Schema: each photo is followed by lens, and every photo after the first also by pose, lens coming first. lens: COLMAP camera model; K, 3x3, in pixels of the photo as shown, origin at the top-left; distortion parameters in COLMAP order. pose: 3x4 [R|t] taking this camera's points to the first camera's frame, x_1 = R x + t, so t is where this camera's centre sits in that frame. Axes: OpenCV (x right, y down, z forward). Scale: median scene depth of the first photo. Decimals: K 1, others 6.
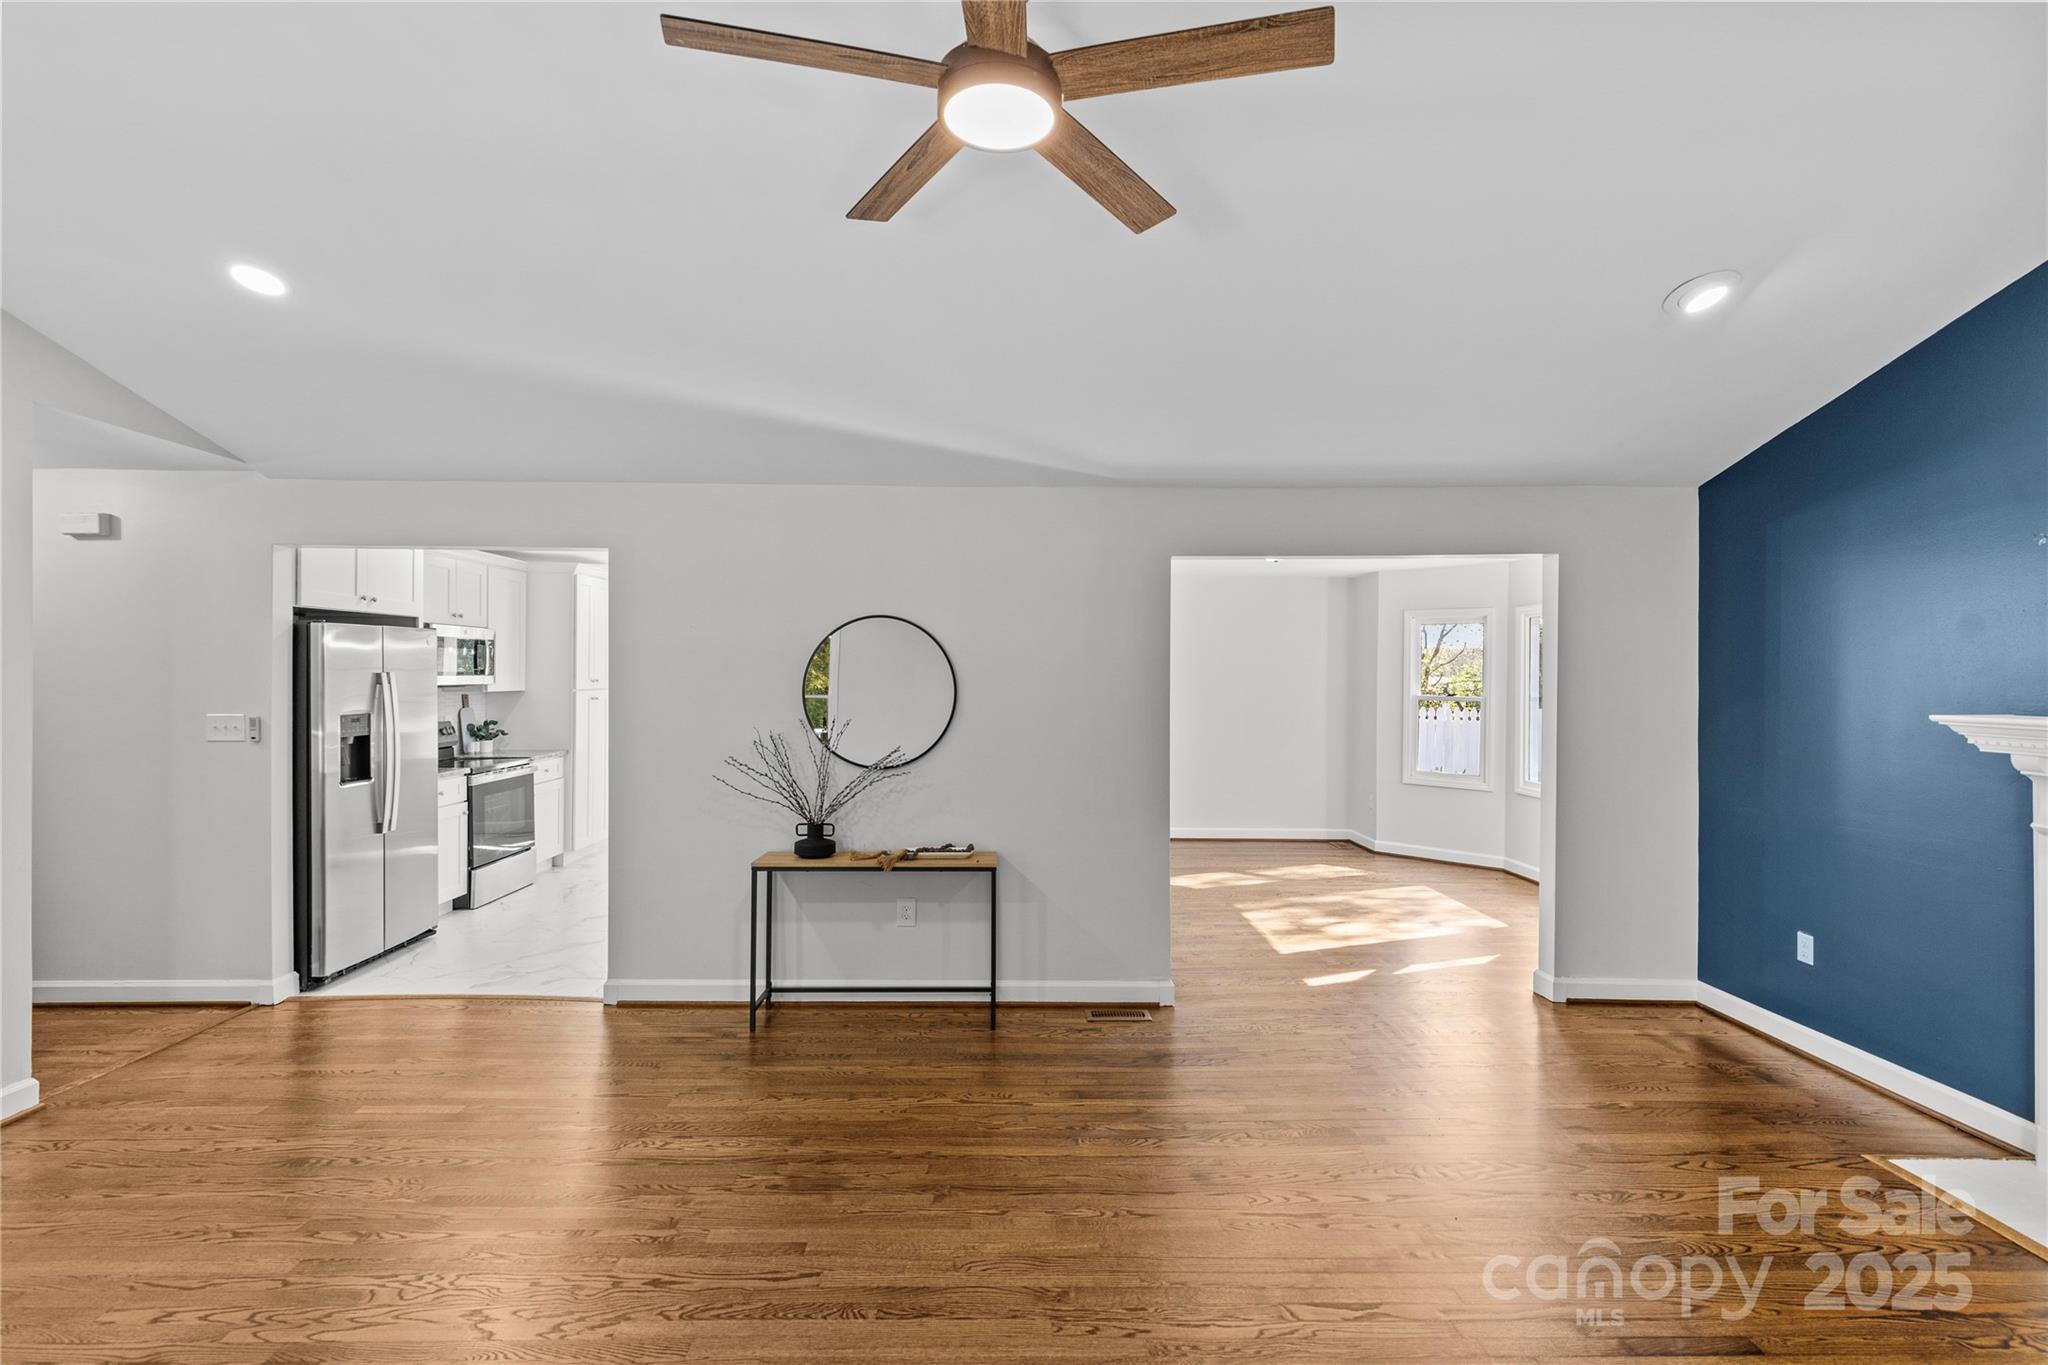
lens RADIAL K [[920.2, 0, 1010.8], [0, 920.2, 663.0], [0, 0, 1]] dist [0.005726, 0.000677]
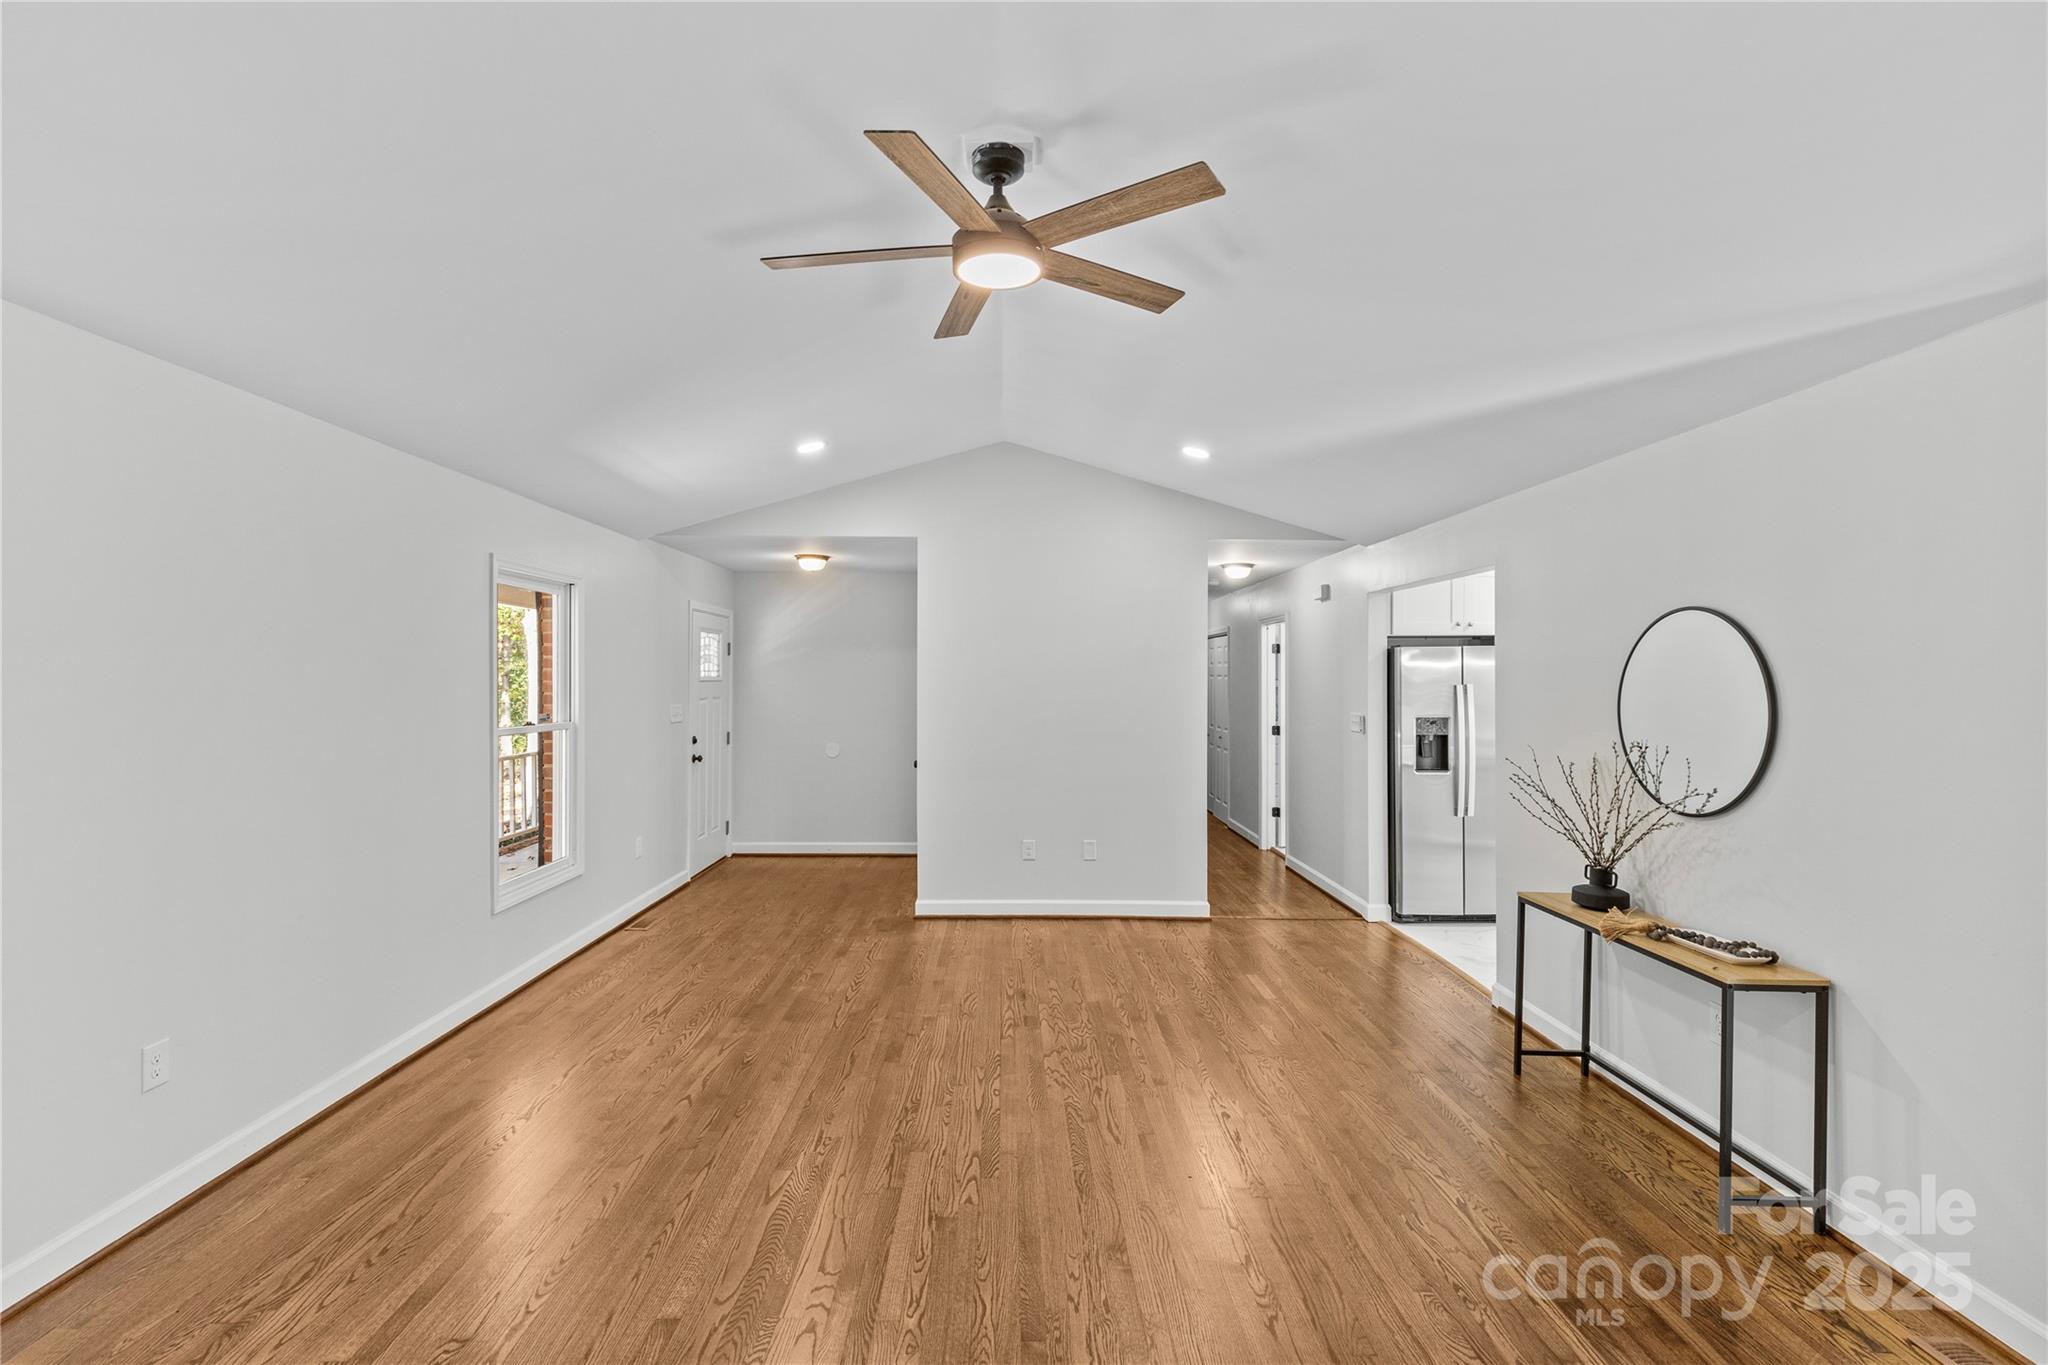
lens RADIAL K [[920.2, 0, 1018.5], [0, 920.2, 674.6], [0, 0, 1]] dist [0.005726, 0.000677]
pose [[0.007331, -0.008766, -0.999935, 0.591531], [0.007121, 0.999937, -0.008713, 0.003686], [0.999948, -0.007057, 0.007393, 0.455483]]
